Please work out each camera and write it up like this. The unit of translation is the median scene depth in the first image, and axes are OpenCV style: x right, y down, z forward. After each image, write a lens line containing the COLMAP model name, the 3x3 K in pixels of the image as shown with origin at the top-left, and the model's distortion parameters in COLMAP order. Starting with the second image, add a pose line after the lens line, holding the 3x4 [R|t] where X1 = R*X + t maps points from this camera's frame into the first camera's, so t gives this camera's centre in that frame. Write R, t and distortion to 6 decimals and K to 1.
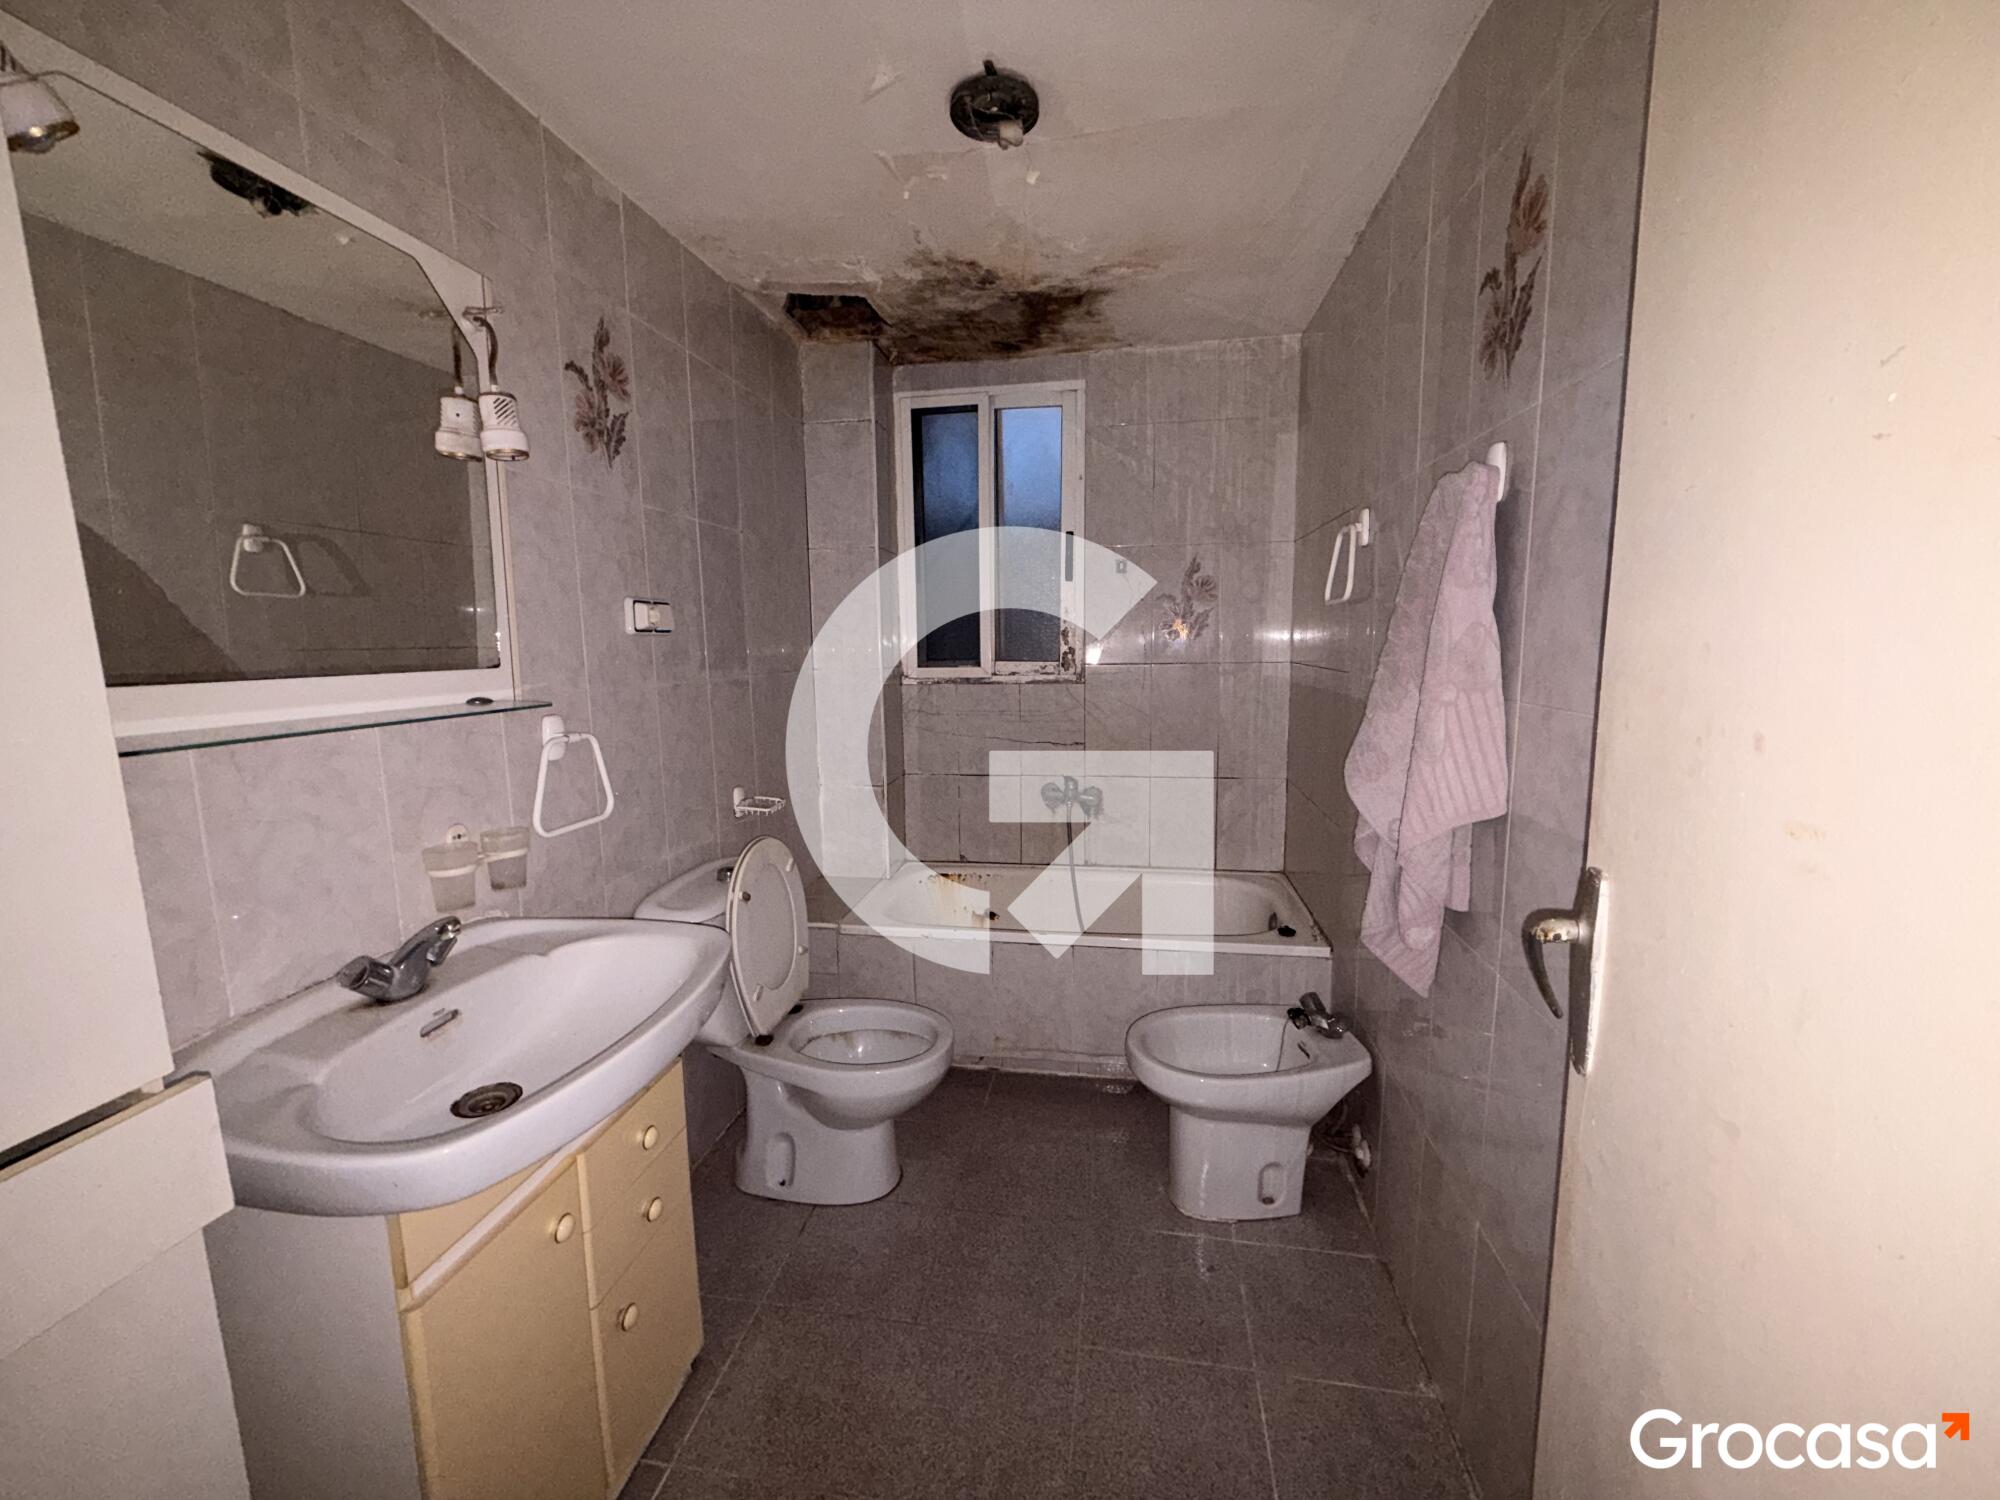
lens RADIAL K [[796.0, 0, 994.1], [0, 796.0, 749.9], [0, 0, 1]] dist [0.000752, -0.000356]
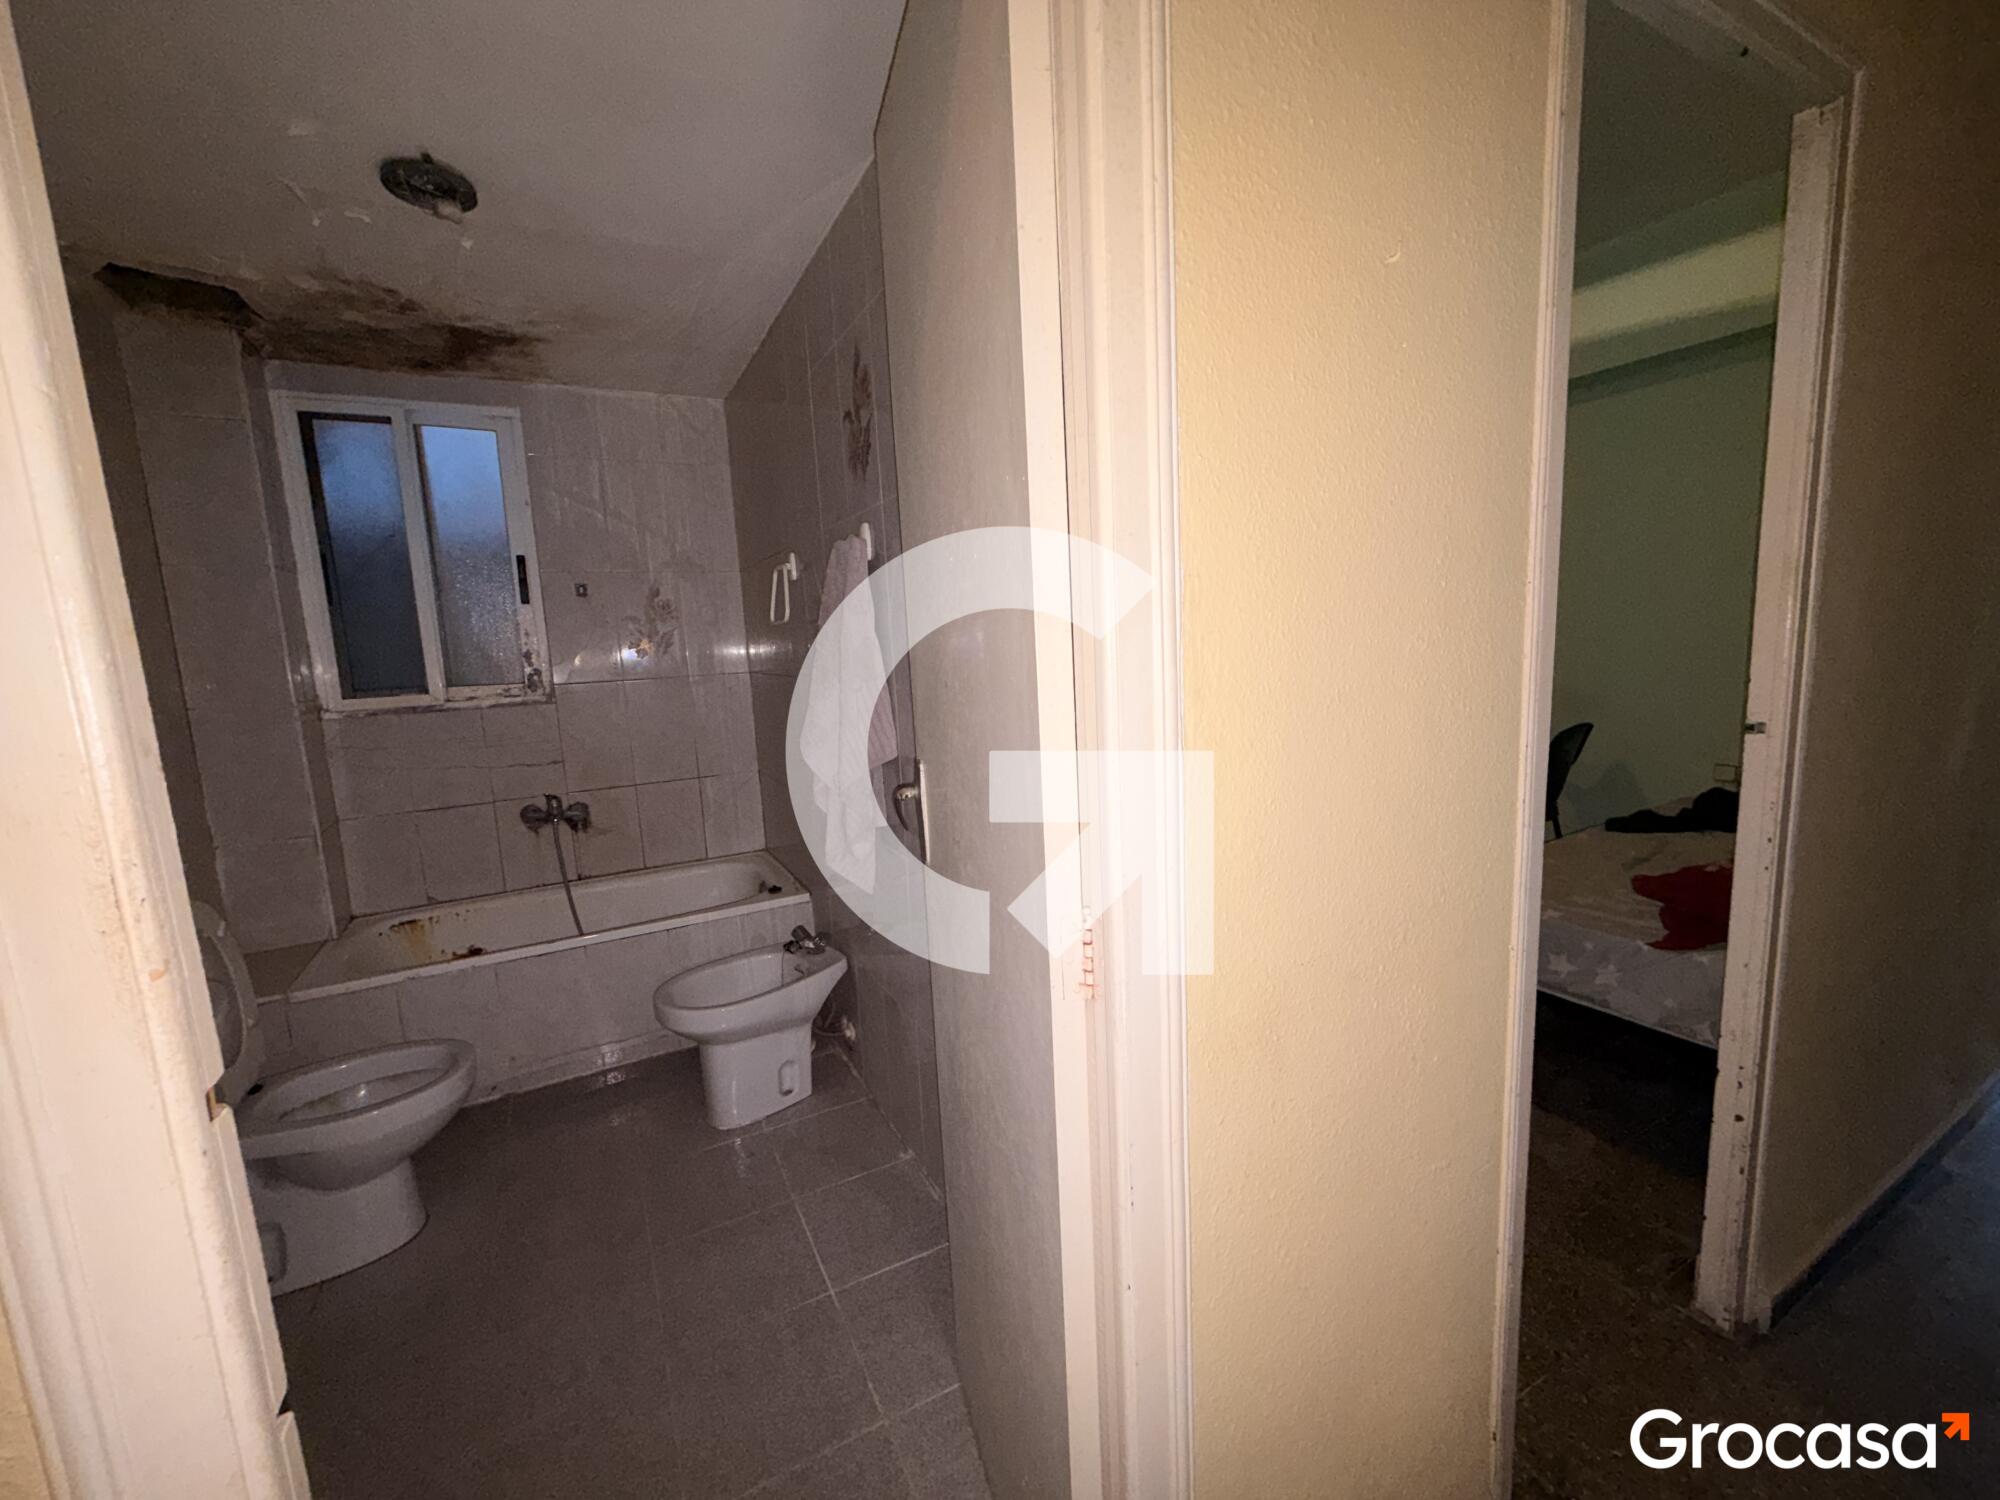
lens RADIAL K [[796.0, 0, 994.1], [0, 796.0, 749.9], [0, 0, 1]] dist [0.000752, -0.000356]
pose [[0.790636, -0.108140, 0.602661, -0.098230], [0.120326, 0.992528, 0.020241, 0.035436], [-0.600347, 0.056512, 0.797740, -0.234600]]
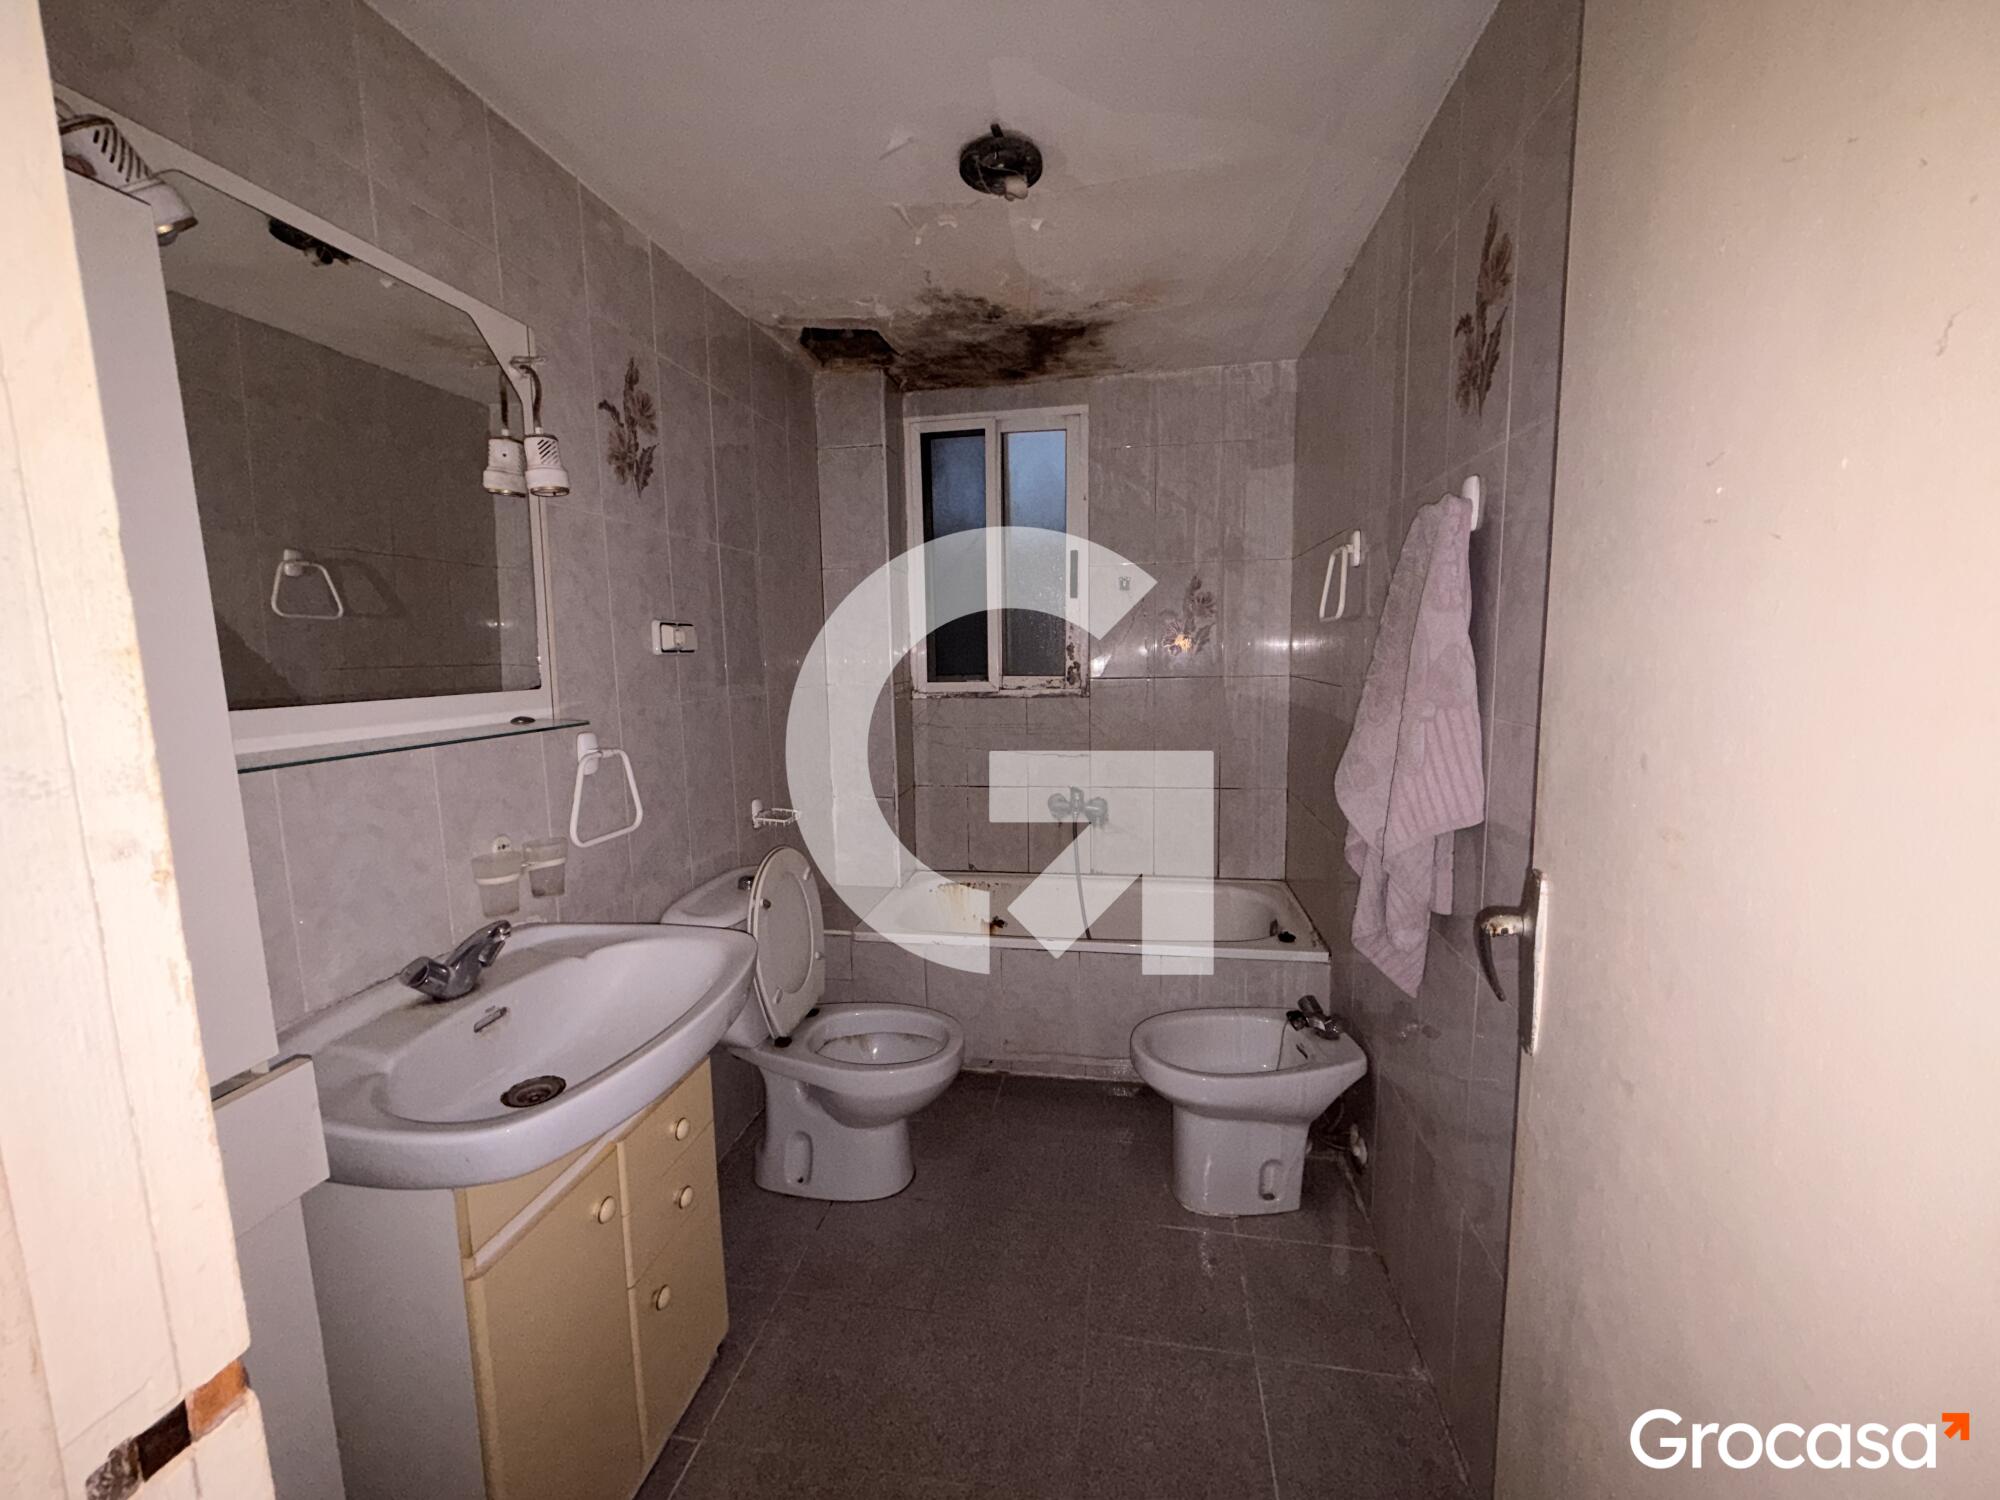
lens RADIAL K [[796.0, 0, 994.1], [0, 796.0, 749.9], [0, 0, 1]] dist [0.000752, -0.000356]
pose [[0.999957, -0.003995, -0.008346, -0.002099], [0.003886, 0.999907, -0.013078, -0.003320], [0.008397, 0.013045, 0.999880, -0.045526]]
